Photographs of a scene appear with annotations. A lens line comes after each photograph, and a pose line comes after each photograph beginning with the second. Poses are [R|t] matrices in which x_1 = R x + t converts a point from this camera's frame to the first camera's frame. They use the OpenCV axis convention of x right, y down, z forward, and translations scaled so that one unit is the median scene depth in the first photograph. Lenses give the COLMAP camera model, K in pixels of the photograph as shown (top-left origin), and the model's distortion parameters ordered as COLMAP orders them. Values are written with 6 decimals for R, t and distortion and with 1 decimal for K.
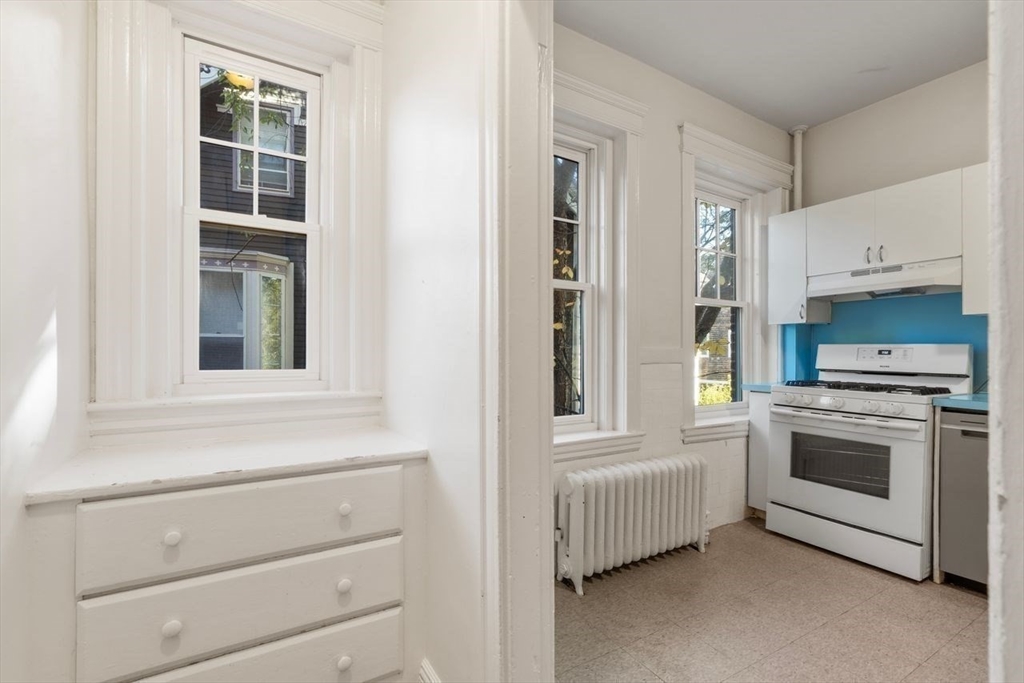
lens RADIAL K [[458.4, 0, 506.6], [0, 458.4, 351.5], [0, 0, 1]] dist [-0.000087, 0.000571]
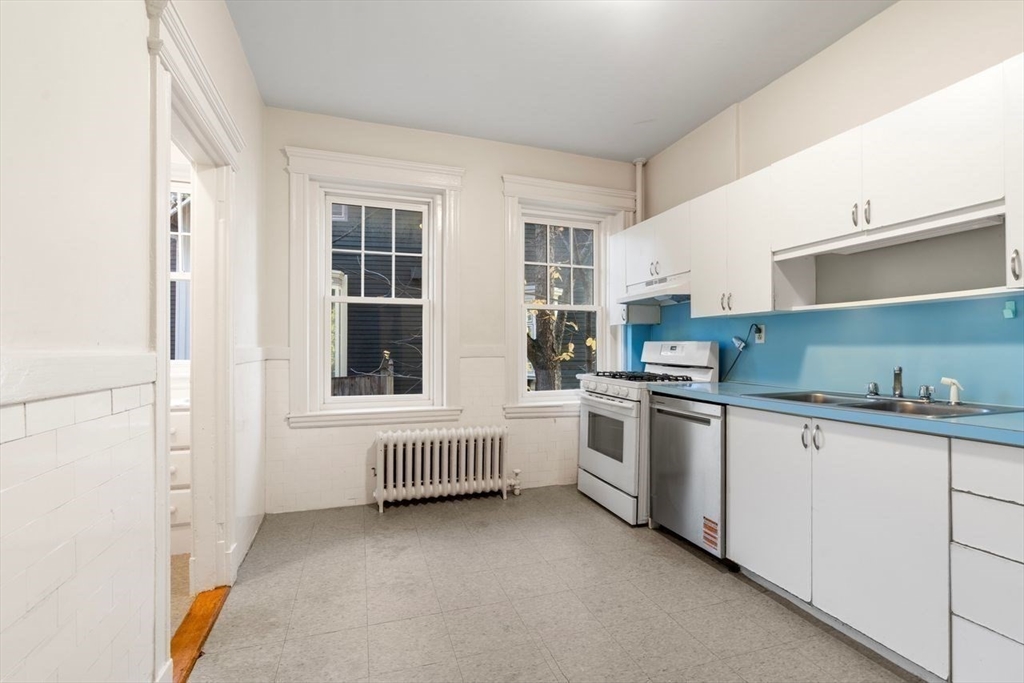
lens RADIAL K [[456.3, 0, 506.1], [0, 456.3, 340.9], [0, 0, 1]] dist [0.000156, 0.000165]
pose [[0.976810, -0.007119, -0.213991, 0.673577], [0.004104, 0.999886, -0.014528, -0.001643], [0.214070, 0.013312, 0.976728, -0.277547]]
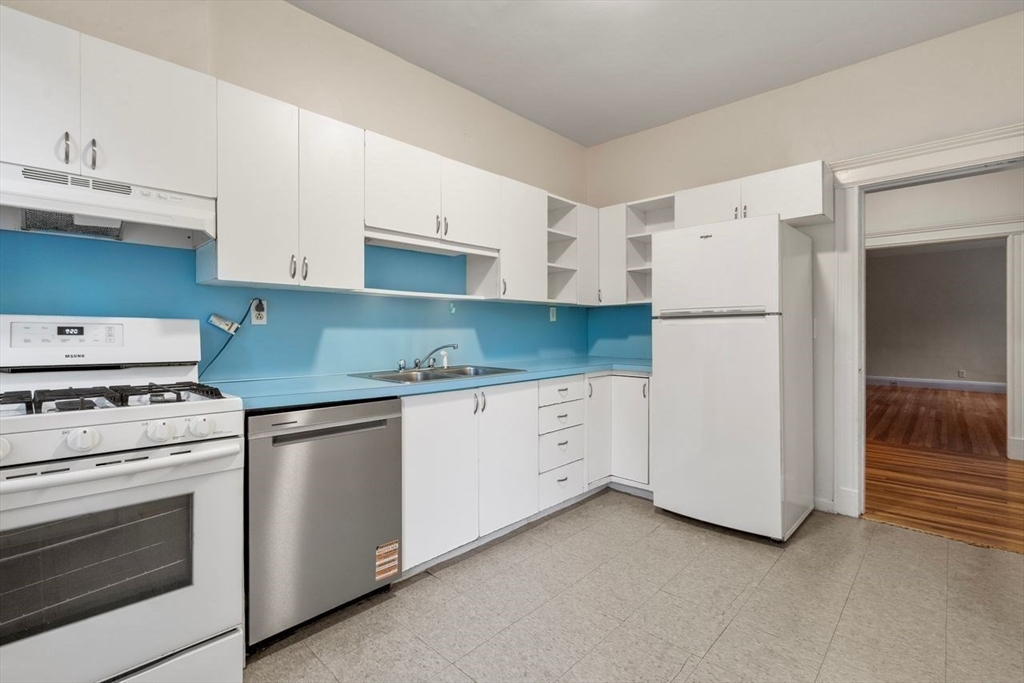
lens RADIAL K [[467.0, 0, 512.8], [0, 467.0, 331.6], [0, 0, 1]] dist [-0.000559, -0.000006]
pose [[-0.275742, -0.006262, 0.961211, 0.131196], [-0.004544, 0.999976, 0.005211, -0.002880], [-0.961221, -0.002931, -0.275764, 0.659409]]
